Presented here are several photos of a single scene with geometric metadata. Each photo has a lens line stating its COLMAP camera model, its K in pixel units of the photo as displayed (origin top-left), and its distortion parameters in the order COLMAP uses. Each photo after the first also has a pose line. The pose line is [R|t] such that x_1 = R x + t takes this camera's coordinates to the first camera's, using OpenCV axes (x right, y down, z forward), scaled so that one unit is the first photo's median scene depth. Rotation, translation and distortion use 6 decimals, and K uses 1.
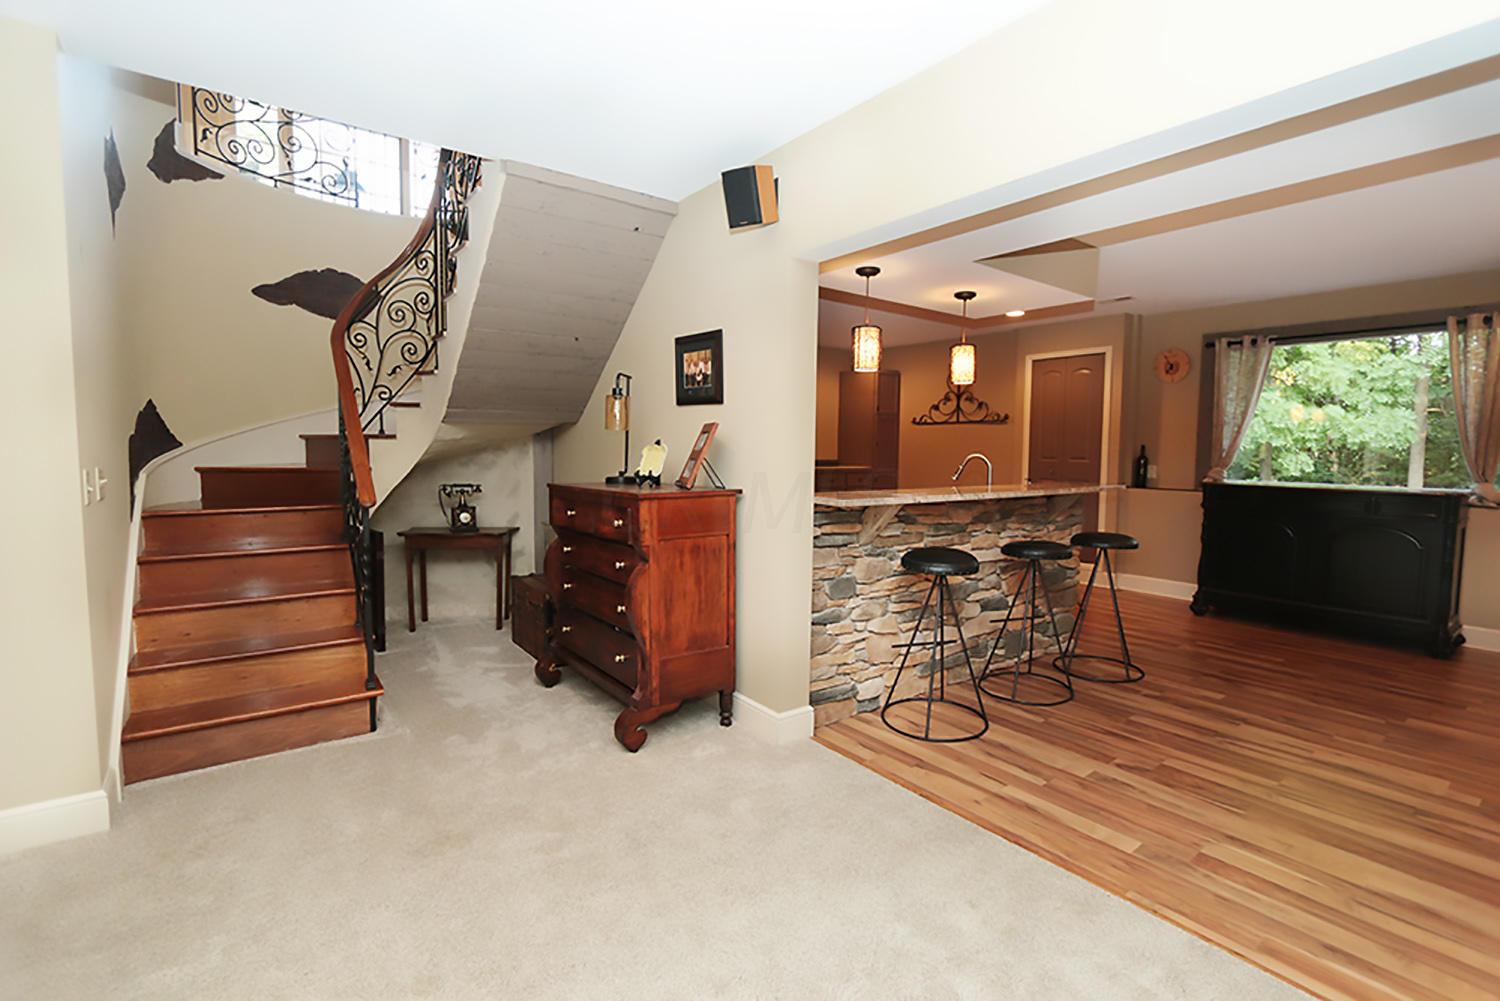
lens RADIAL K [[684.2, 0, 750.6], [0, 684.2, 503.6], [0, 0, 1]] dist [-0.037631, 0.012389]
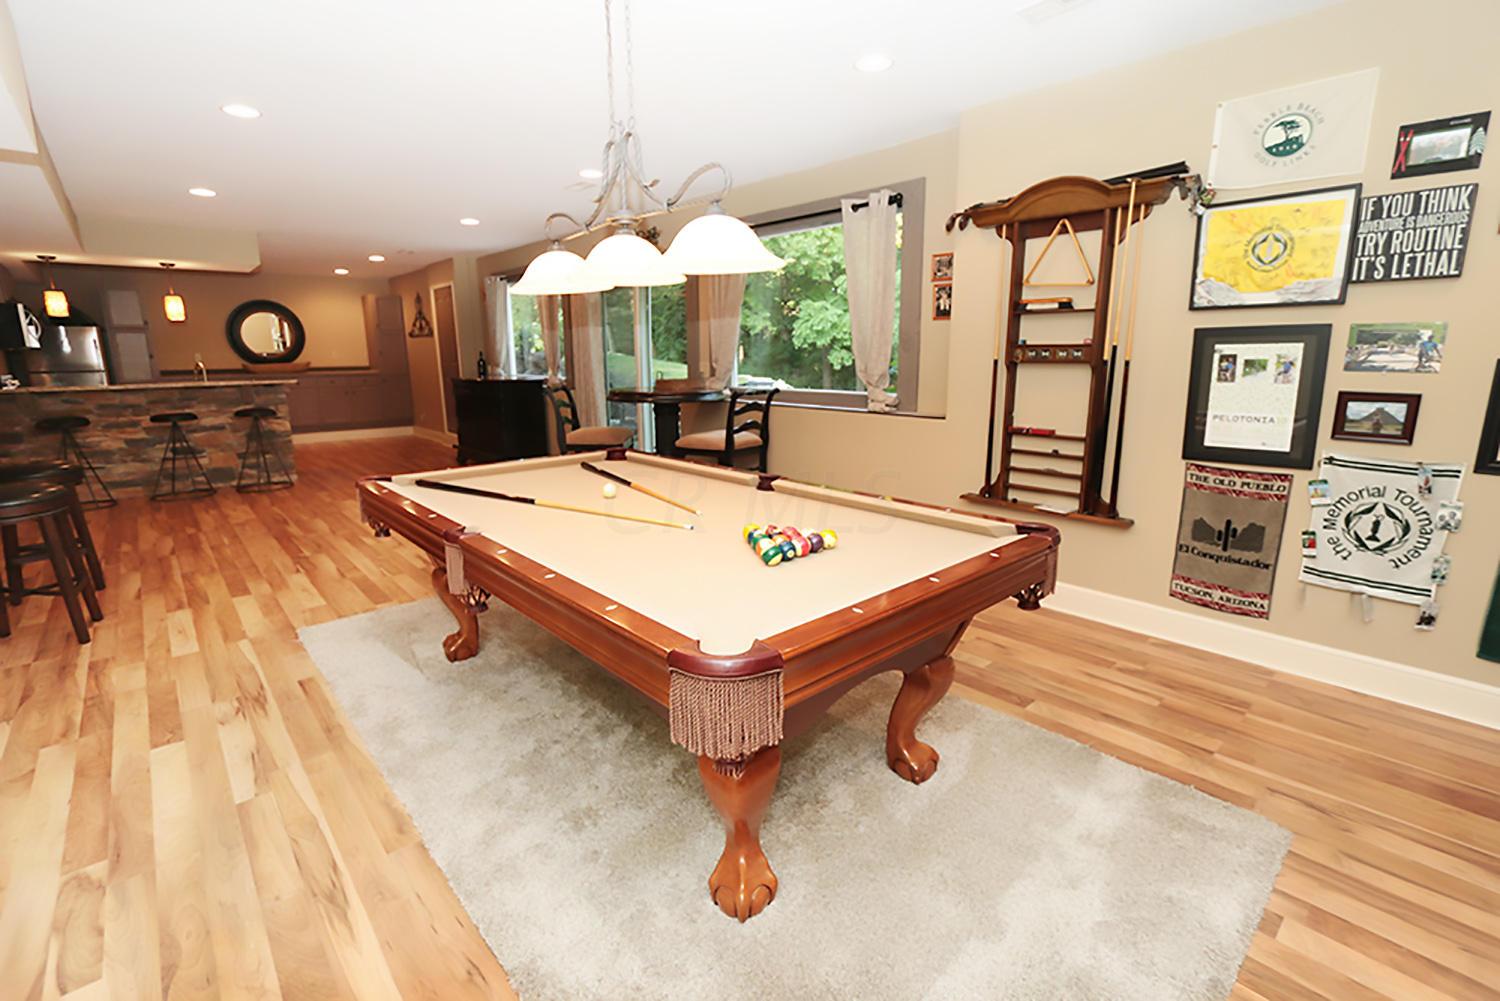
lens RADIAL K [[684.2, 0, 750.6], [0, 684.2, 503.6], [0, 0, 1]] dist [-0.037631, 0.012389]
pose [[0.997069, -0.025018, 0.072303, 1.715837], [0.016132, 0.992524, 0.120976, 0.108987], [-0.074789, -0.119455, 0.990019, -0.860606]]
